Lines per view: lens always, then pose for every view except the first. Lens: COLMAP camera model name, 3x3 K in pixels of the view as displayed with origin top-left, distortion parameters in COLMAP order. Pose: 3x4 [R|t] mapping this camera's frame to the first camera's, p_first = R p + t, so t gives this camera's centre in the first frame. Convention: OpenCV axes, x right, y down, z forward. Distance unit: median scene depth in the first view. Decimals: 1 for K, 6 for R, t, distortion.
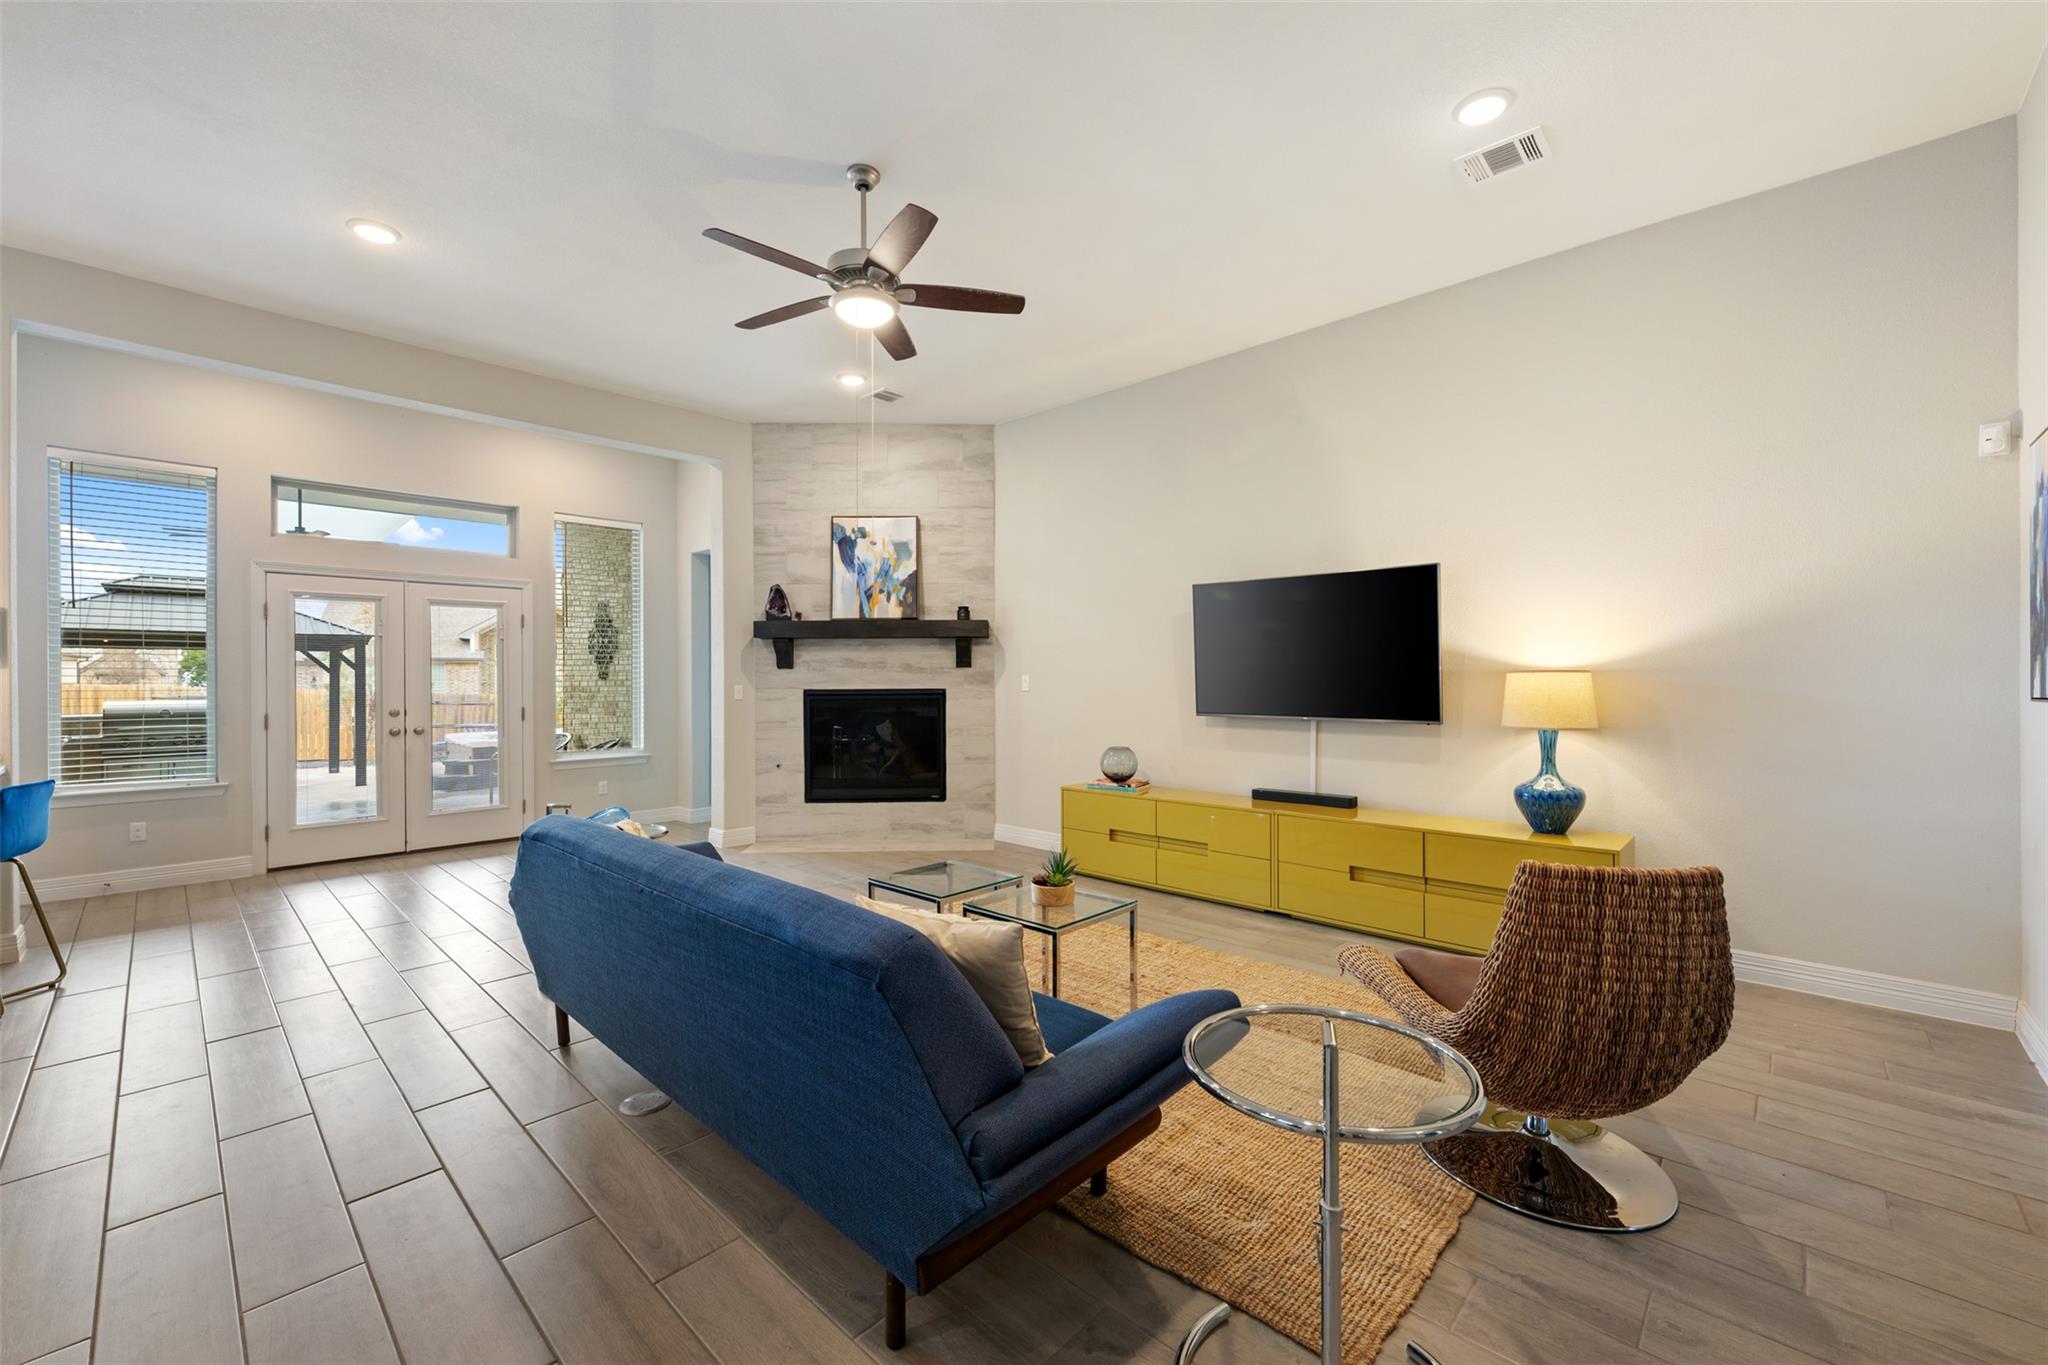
lens RADIAL K [[815.7, 0, 1031.1], [0, 815.7, 679.2], [0, 0, 1]] dist [-0.001493, 0.001307]
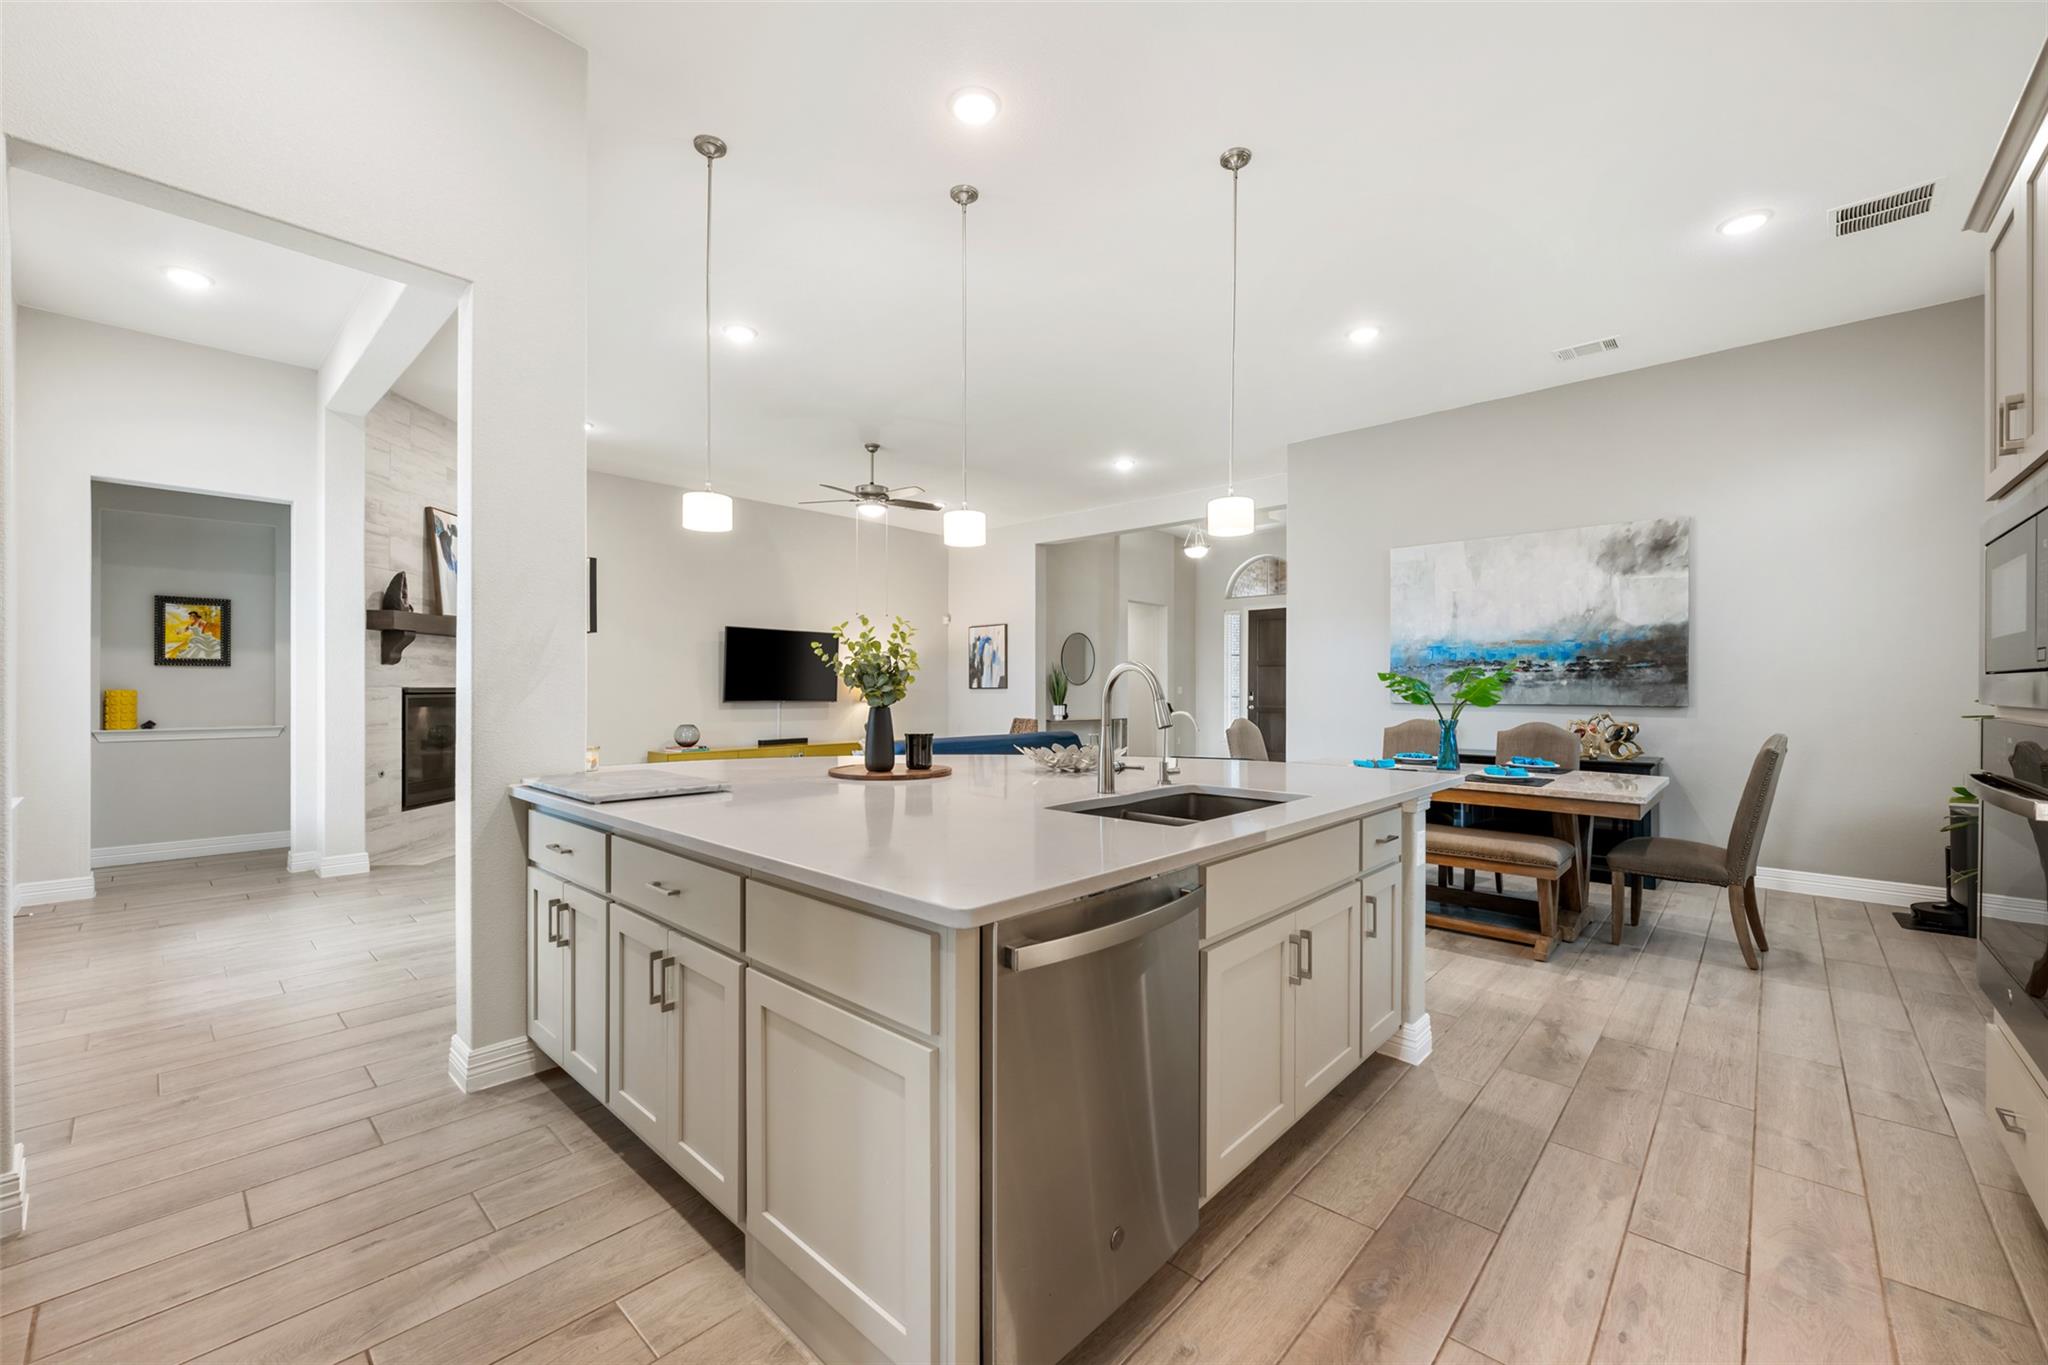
lens RADIAL K [[815.7, 0, 1018.2], [0, 815.7, 688.8], [0, 0, 1]] dist [-0.001493, 0.001307]
pose [[-0.012916, 0.003863, 0.999909, -1.219729], [0.001627, 0.999991, -0.003842, 0.018269], [-0.999915, 0.001577, -0.012922, 0.323943]]
